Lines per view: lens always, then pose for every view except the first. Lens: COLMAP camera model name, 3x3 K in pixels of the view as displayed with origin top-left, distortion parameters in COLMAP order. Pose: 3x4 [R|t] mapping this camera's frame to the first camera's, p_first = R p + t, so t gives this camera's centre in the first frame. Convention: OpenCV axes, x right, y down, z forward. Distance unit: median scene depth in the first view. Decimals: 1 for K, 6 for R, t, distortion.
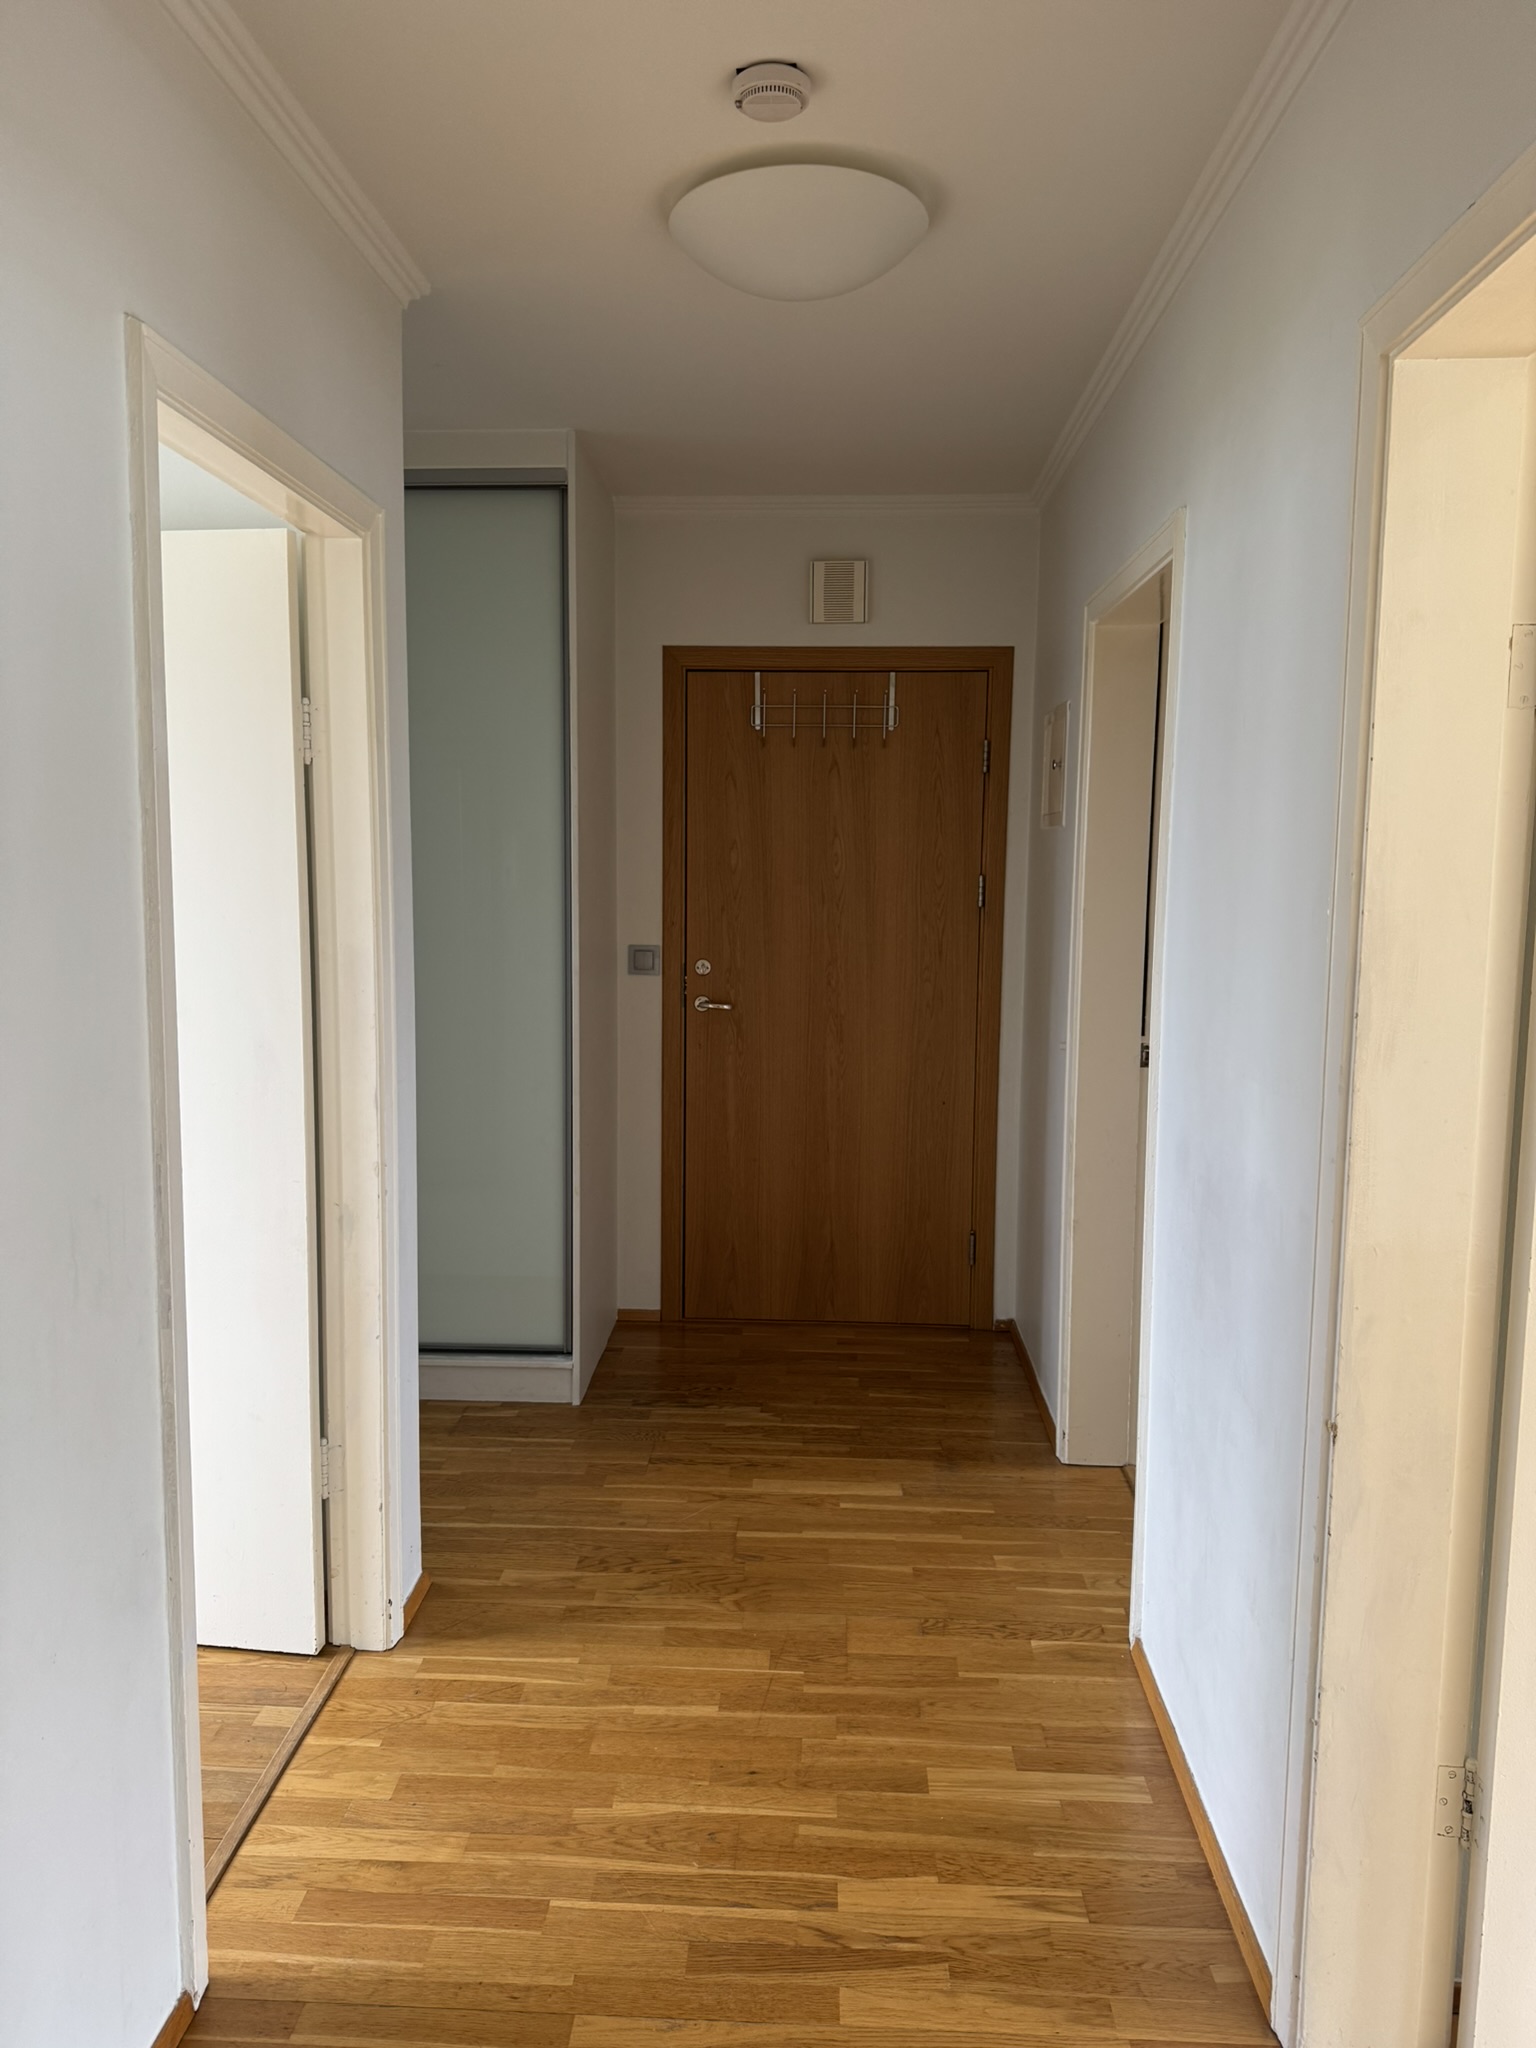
lens RADIAL K [[1442.4, 0, 760.0], [0, 1442.4, 1030.1], [0, 0, 1]] dist [-0.005348, -0.008854]
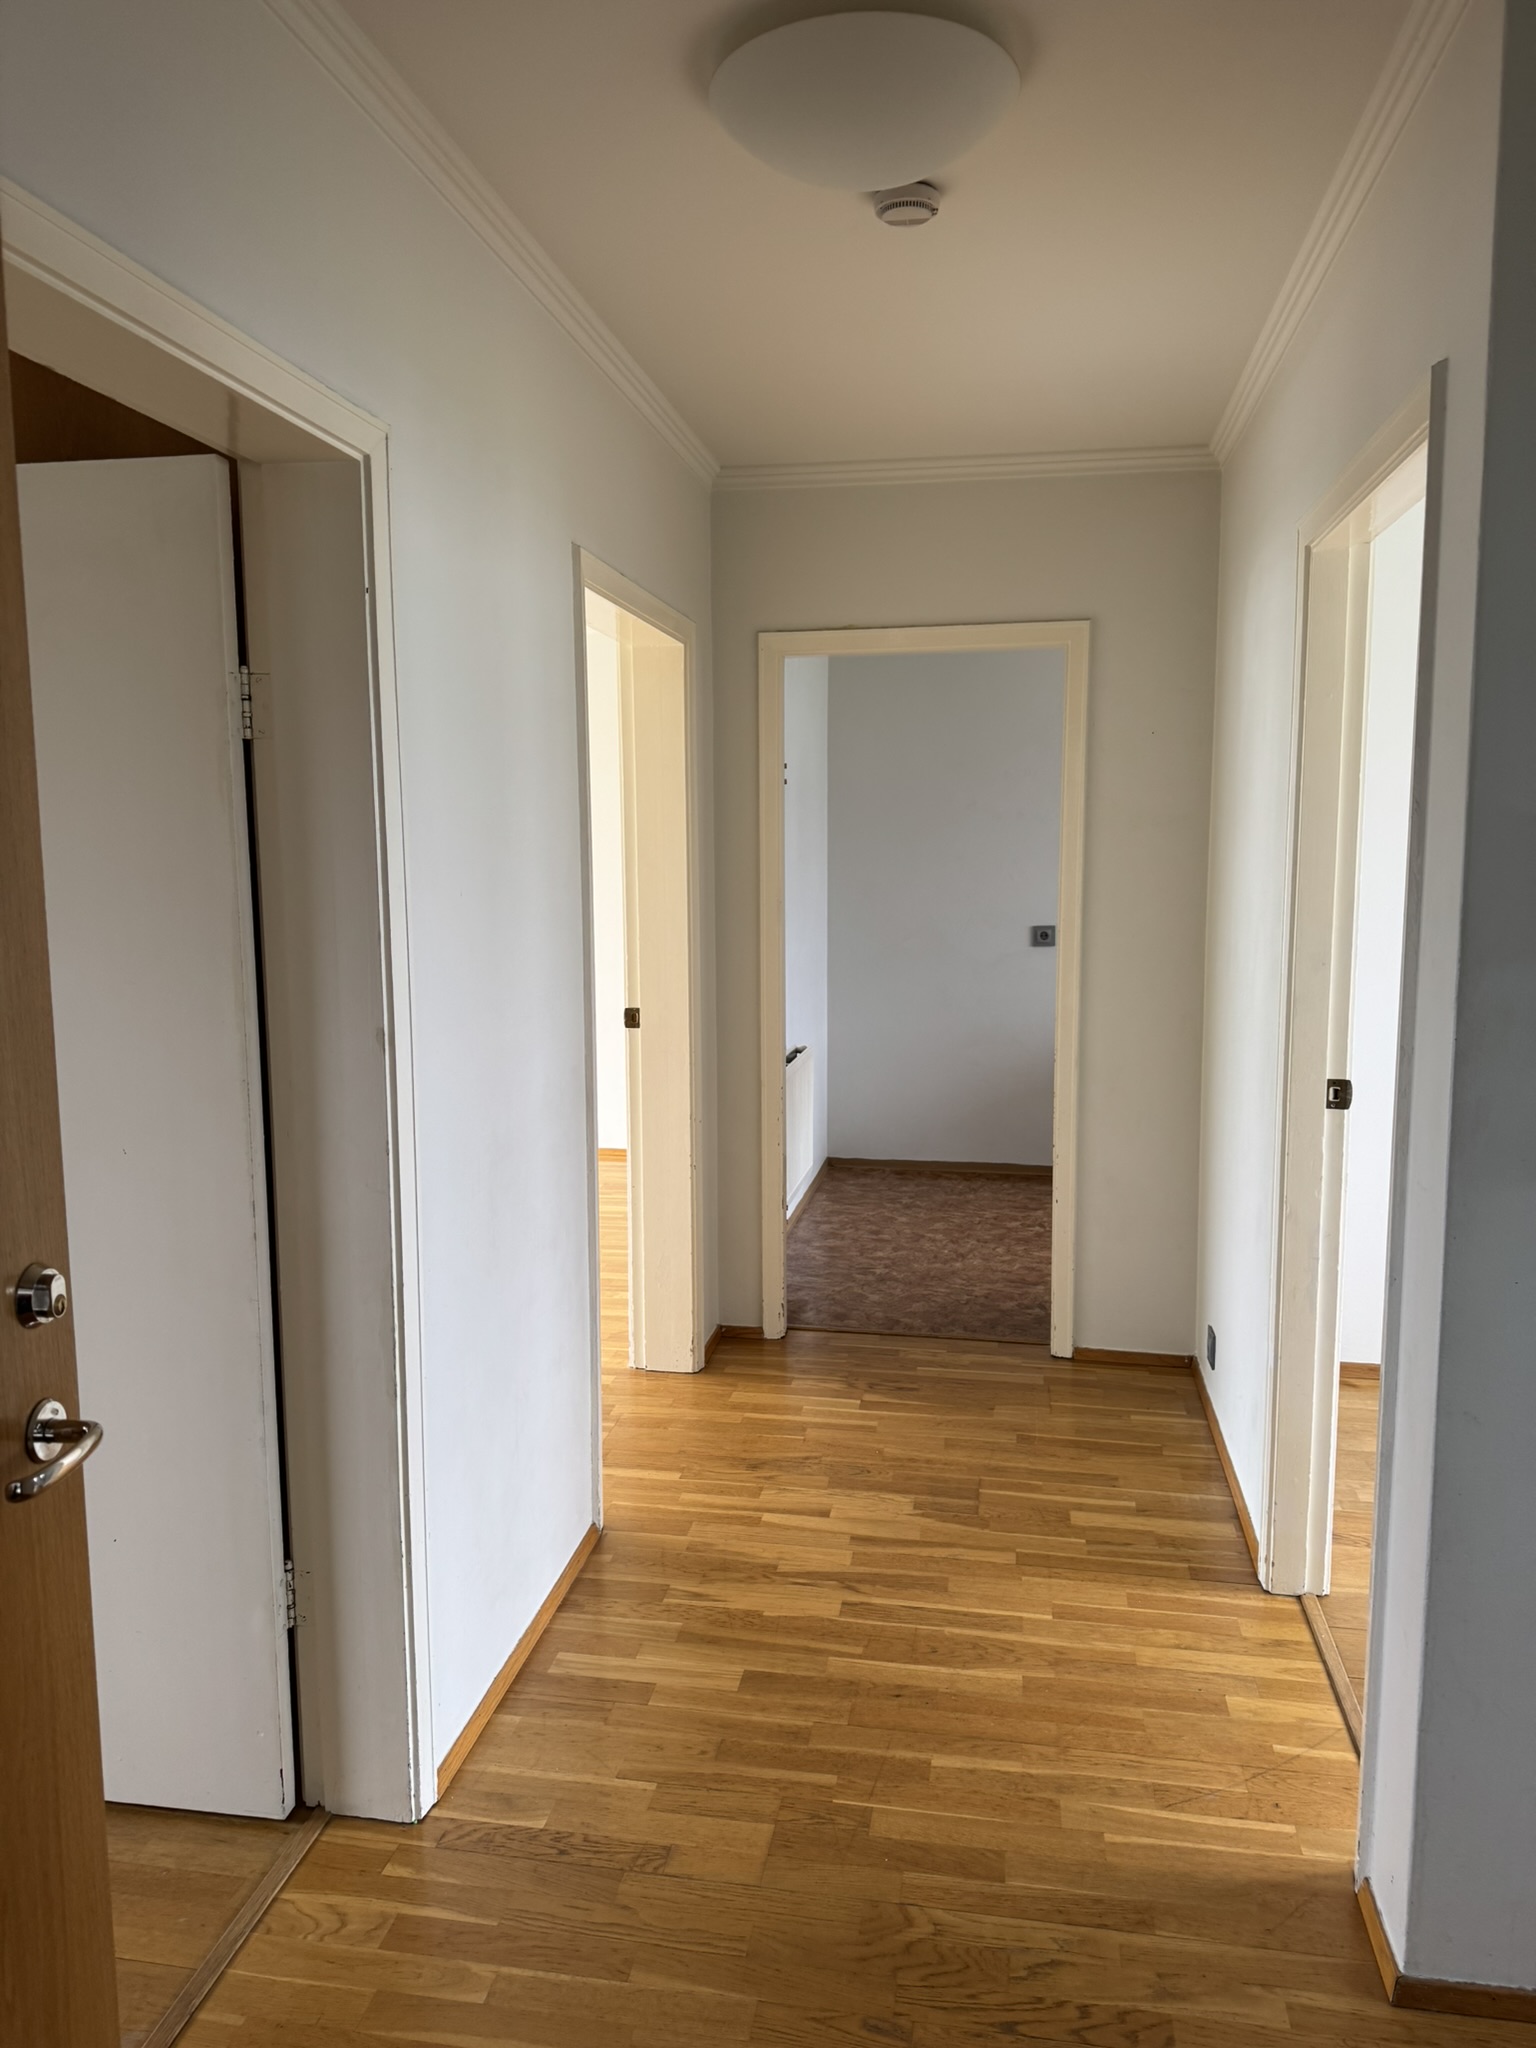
lens RADIAL K [[1442.4, 0, 762.3], [0, 1442.4, 1022.2], [0, 0, 1]] dist [-0.005348, -0.008854]
pose [[-0.991618, -0.021103, 0.127469, -0.027338], [0.010738, 0.969699, 0.244068, -0.212892], [-0.128757, 0.243391, -0.961344, 1.697665]]
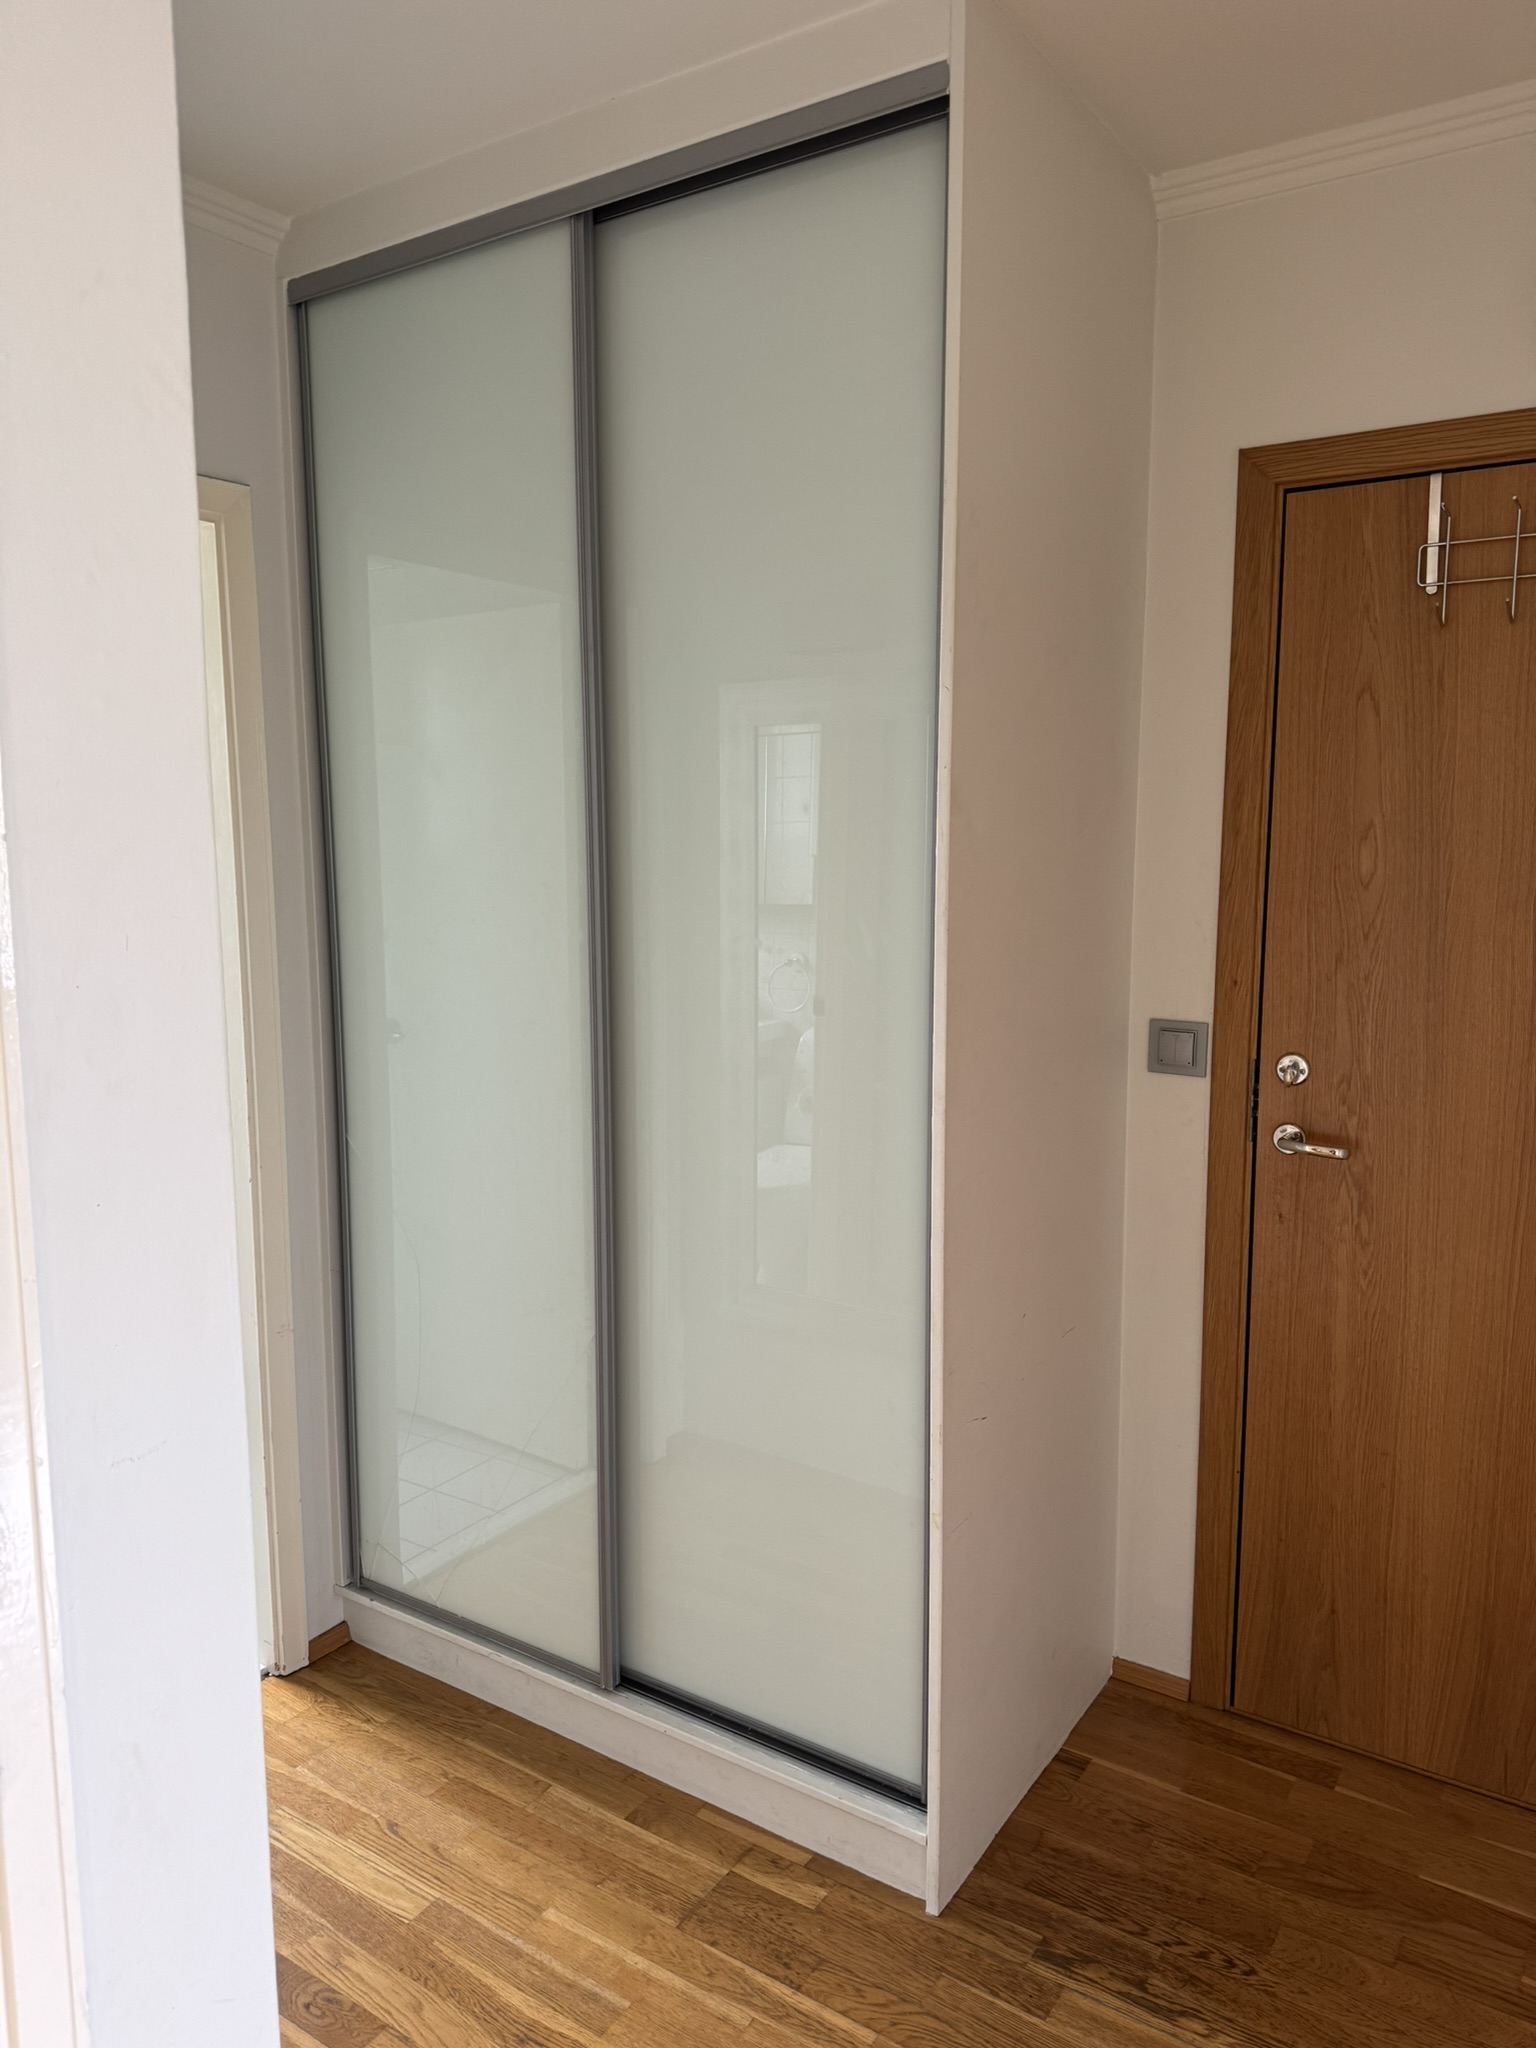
lens RADIAL K [[1442.4, 0, 764.1], [0, 1442.4, 1004.1], [0, 0, 1]] dist [-0.005348, -0.008854]
pose [[0.853954, 0.053124, -0.517629, 0.103959], [-0.048887, 0.998566, 0.021830, -0.110848], [0.518046, 0.006663, 0.855327, 0.746041]]
